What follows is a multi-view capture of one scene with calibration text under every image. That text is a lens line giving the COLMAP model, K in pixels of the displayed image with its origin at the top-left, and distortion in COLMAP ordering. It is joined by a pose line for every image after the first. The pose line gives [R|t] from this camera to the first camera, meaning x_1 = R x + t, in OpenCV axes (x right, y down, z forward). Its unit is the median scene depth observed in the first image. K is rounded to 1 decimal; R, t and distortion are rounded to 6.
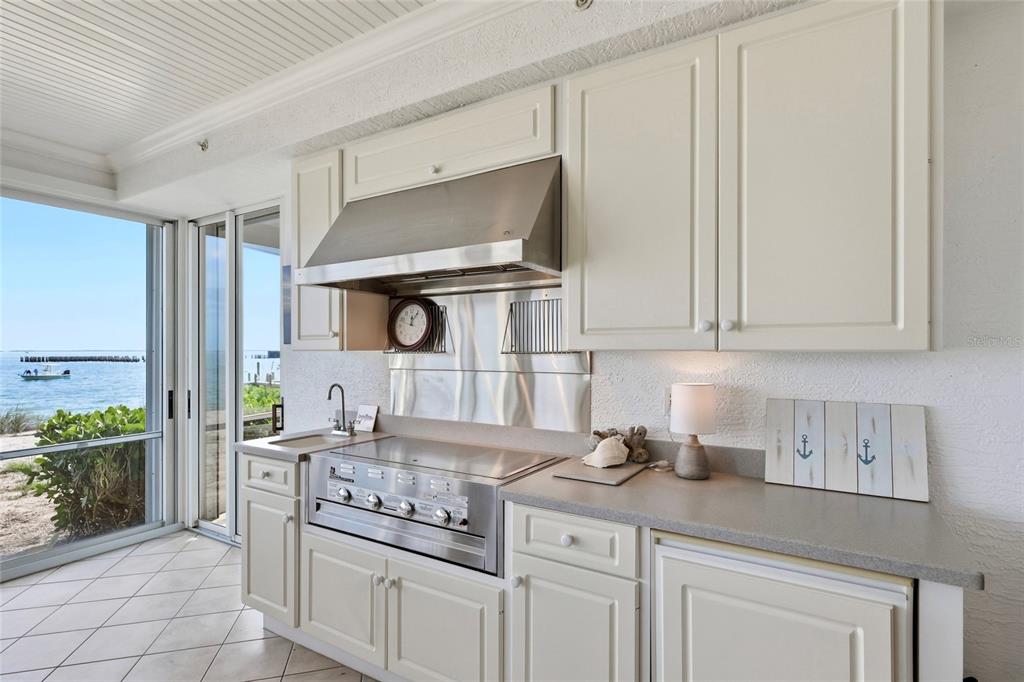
lens RADIAL K [[498.2, 0, 511.4], [0, 498.2, 349.7], [0, 0, 1]] dist [0.000177, -0.000263]
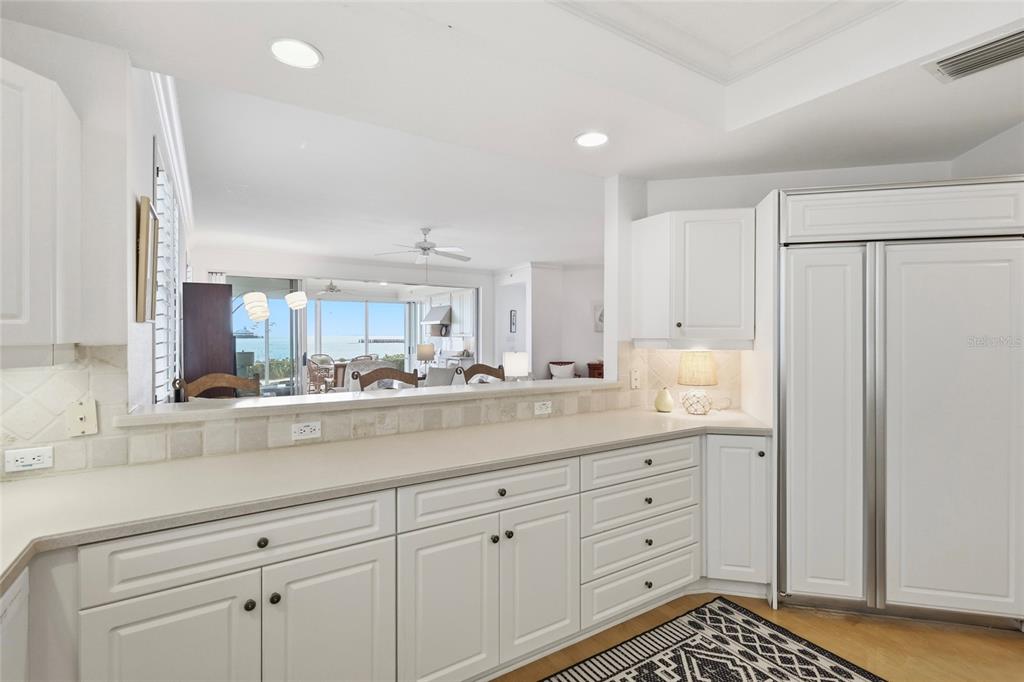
lens RADIAL K [[475.4, 0, 507.8], [0, 475.4, 339.2], [0, 0, 1]] dist [0.001834, 0.000168]
pose [[0.893851, 0.006099, -0.448323, 2.746183], [-0.001685, 0.999946, 0.010243, -0.023856], [0.448362, -0.008400, 0.893813, -3.240635]]
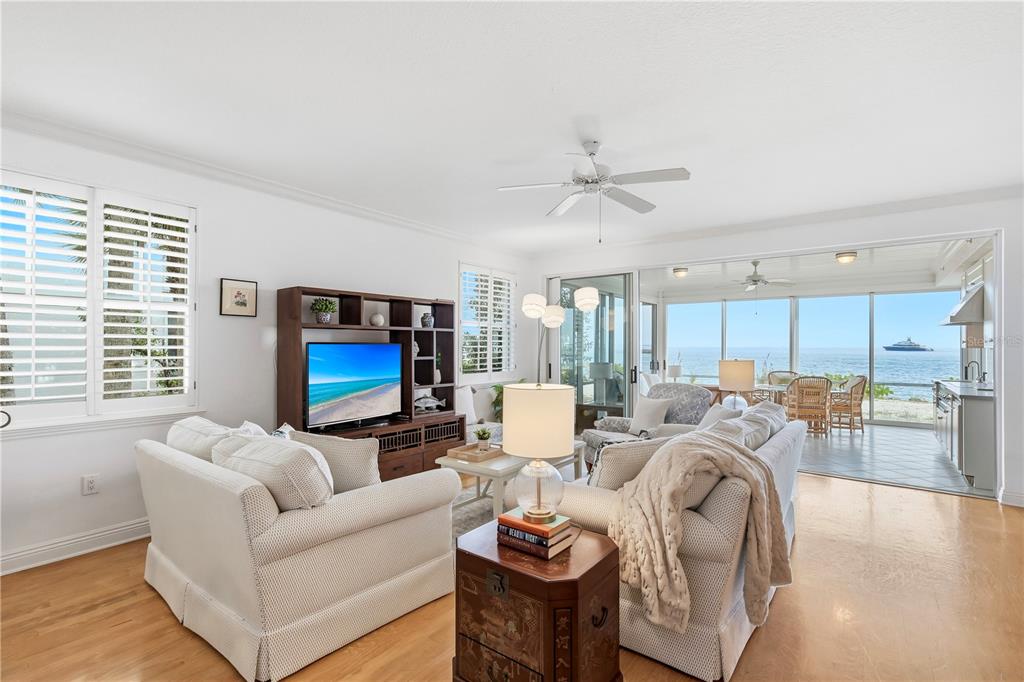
lens RADIAL K [[475.4, 0, 507.8], [0, 475.4, 339.2], [0, 0, 1]] dist [0.001834, 0.000168]
pose [[-0.109840, -0.011102, -0.993887, 2.599679], [-0.005752, 0.999928, -0.010534, -0.006786], [0.993933, 0.004559, -0.109896, -1.220402]]
